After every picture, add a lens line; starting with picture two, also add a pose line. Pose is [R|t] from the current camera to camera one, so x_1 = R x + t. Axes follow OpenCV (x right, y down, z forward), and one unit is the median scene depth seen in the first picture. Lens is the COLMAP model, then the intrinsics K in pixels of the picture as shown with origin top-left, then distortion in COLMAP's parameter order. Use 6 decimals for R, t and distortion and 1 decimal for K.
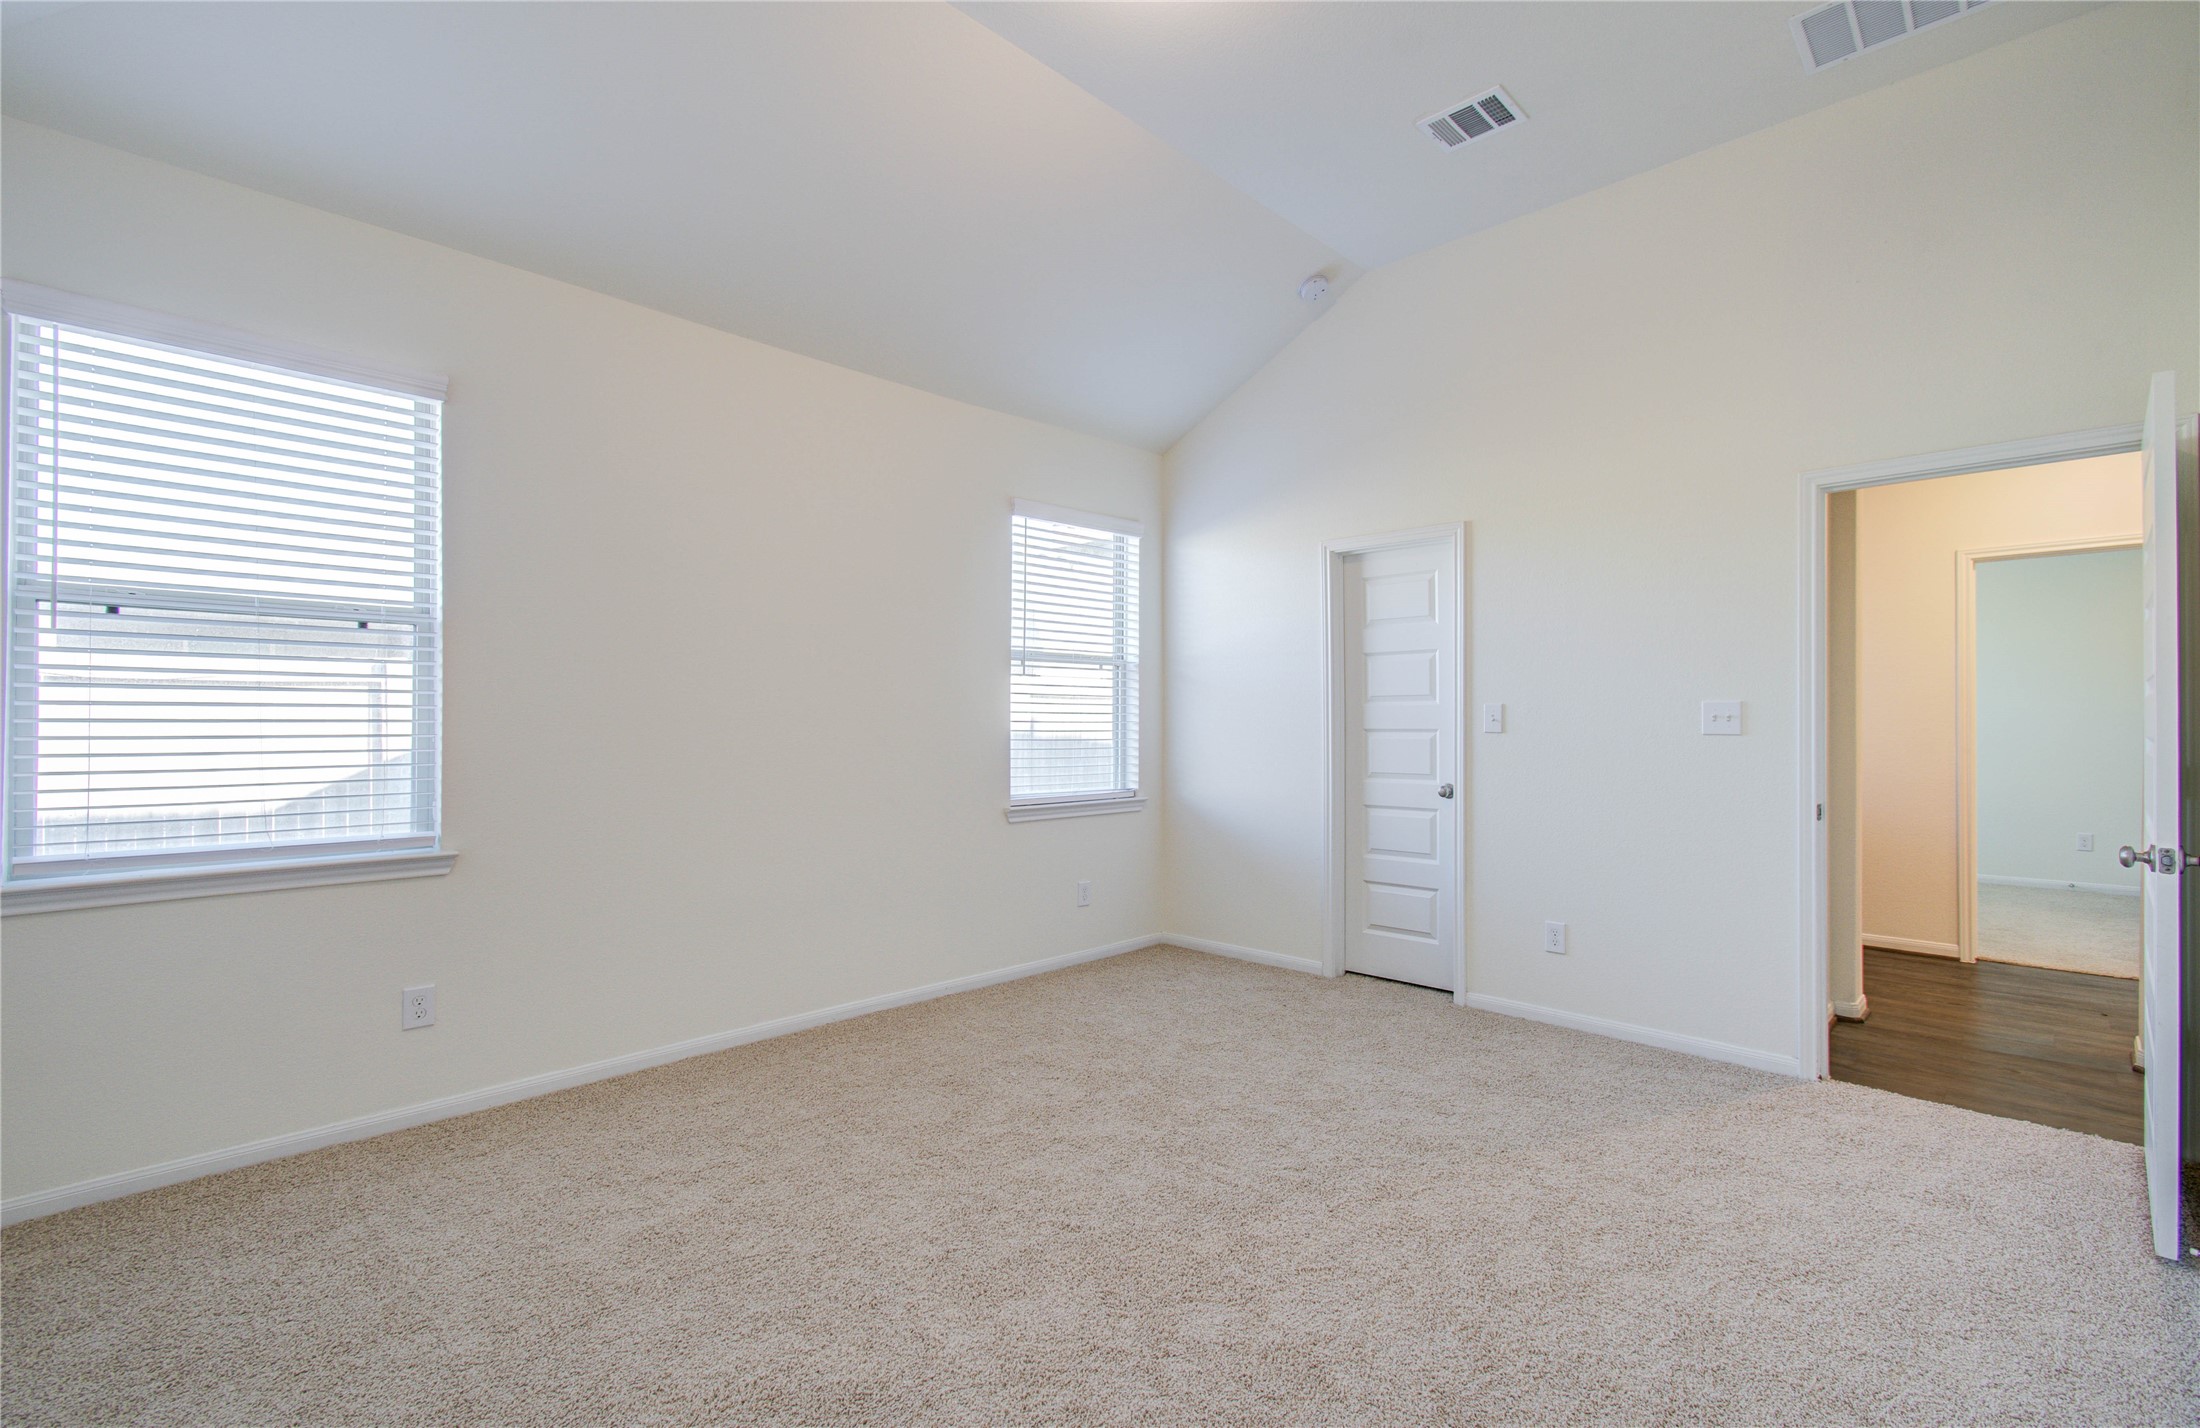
lens RADIAL K [[969.5, 0, 1148.3], [0, 969.5, 716.8], [0, 0, 1]] dist [-0.003379, 0.002381]
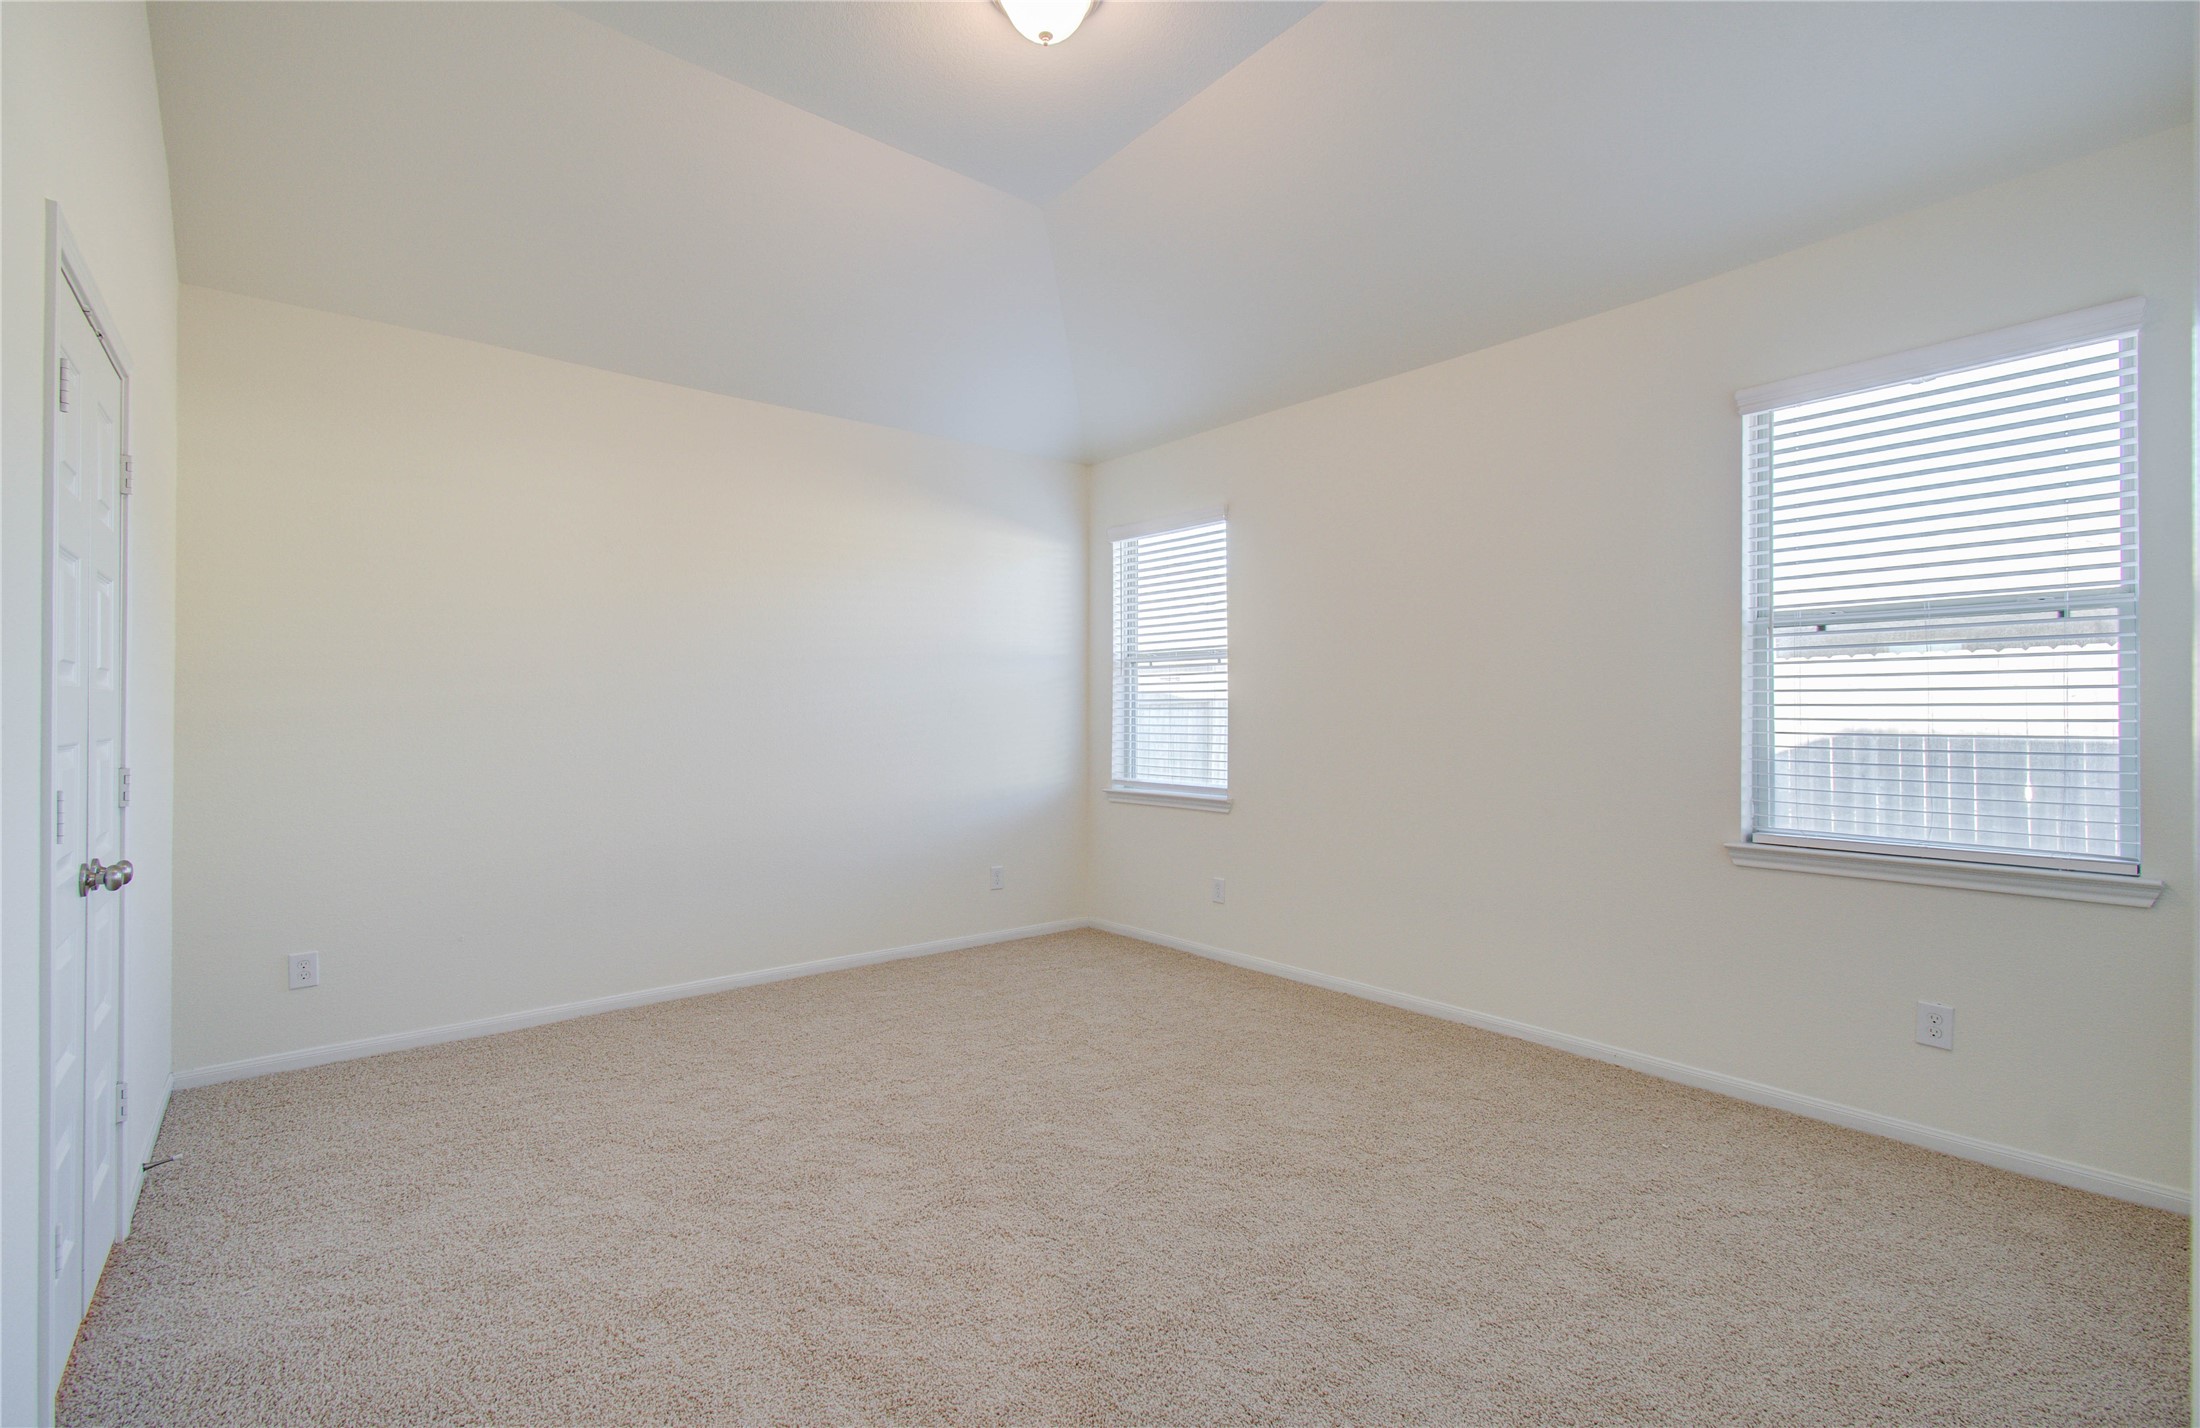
lens RADIAL K [[969.5, 0, 1083.1], [0, 969.5, 712.4], [0, 0, 1]] dist [-0.003379, 0.002381]
pose [[-0.121052, -0.006413, -0.992625, 0.299134], [0.001573, 0.999977, -0.006653, 0.001737], [0.992645, -0.002366, -0.121039, 0.315232]]
